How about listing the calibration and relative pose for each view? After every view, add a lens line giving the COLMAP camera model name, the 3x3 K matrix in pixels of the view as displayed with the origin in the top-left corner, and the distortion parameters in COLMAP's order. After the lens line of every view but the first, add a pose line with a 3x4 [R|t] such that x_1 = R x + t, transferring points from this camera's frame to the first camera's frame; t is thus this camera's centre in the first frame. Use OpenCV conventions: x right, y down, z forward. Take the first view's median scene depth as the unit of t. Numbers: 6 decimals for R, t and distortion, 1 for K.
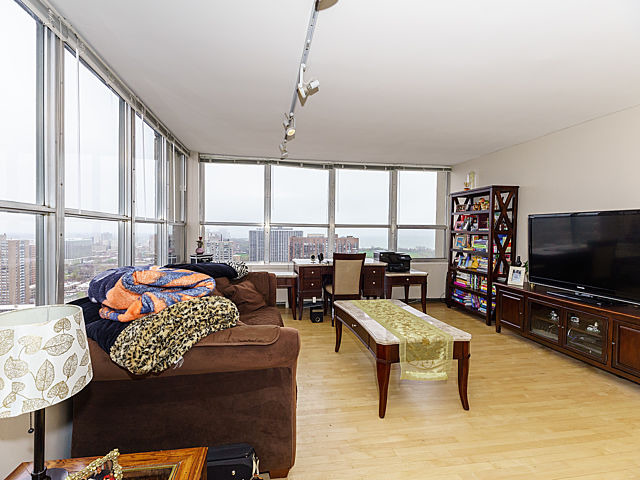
lens RADIAL K [[316.6, 0, 318.0], [0, 316.6, 240.2], [0, 0, 1]] dist [0.026587, -0.001206]
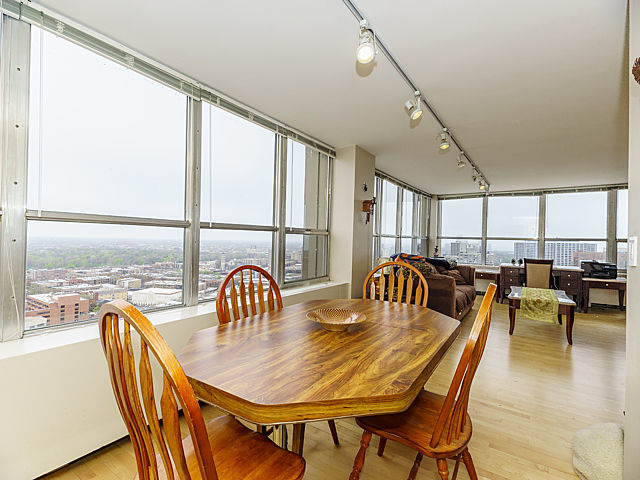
lens RADIAL K [[316.6, 0, 318.0], [0, 316.6, 240.2], [0, 0, 1]] dist [0.026587, -0.001206]
pose [[0.714974, 0.005807, -0.699126, 0.342819], [-0.031505, 0.999217, -0.023920, 0.018673], [0.698440, 0.039129, 0.714598, -0.611710]]
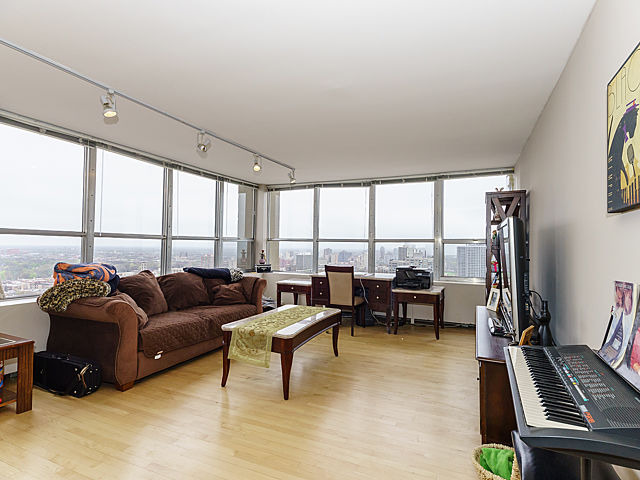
lens RADIAL K [[334.1, 0, 339.0], [0, 334.1, 239.5], [0, 0, 1]] dist [0.003861, 0.000165]
pose [[0.834572, -0.011701, -0.550775, 0.625657], [-0.017720, 0.998687, -0.048068, 0.004931], [0.550614, 0.049875, 0.833269, 0.049484]]
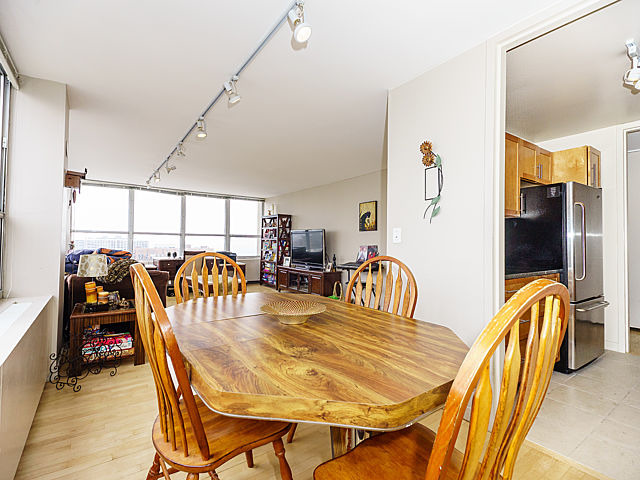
lens RADIAL K [[316.6, 0, 318.0], [0, 316.6, 240.2], [0, 0, 1]] dist [0.026587, -0.001206]
pose [[0.903079, 0.007342, 0.429412, -0.025332], [0.008051, 0.999389, -0.034020, 0.039150], [-0.429399, 0.034180, 0.902468, -0.642355]]
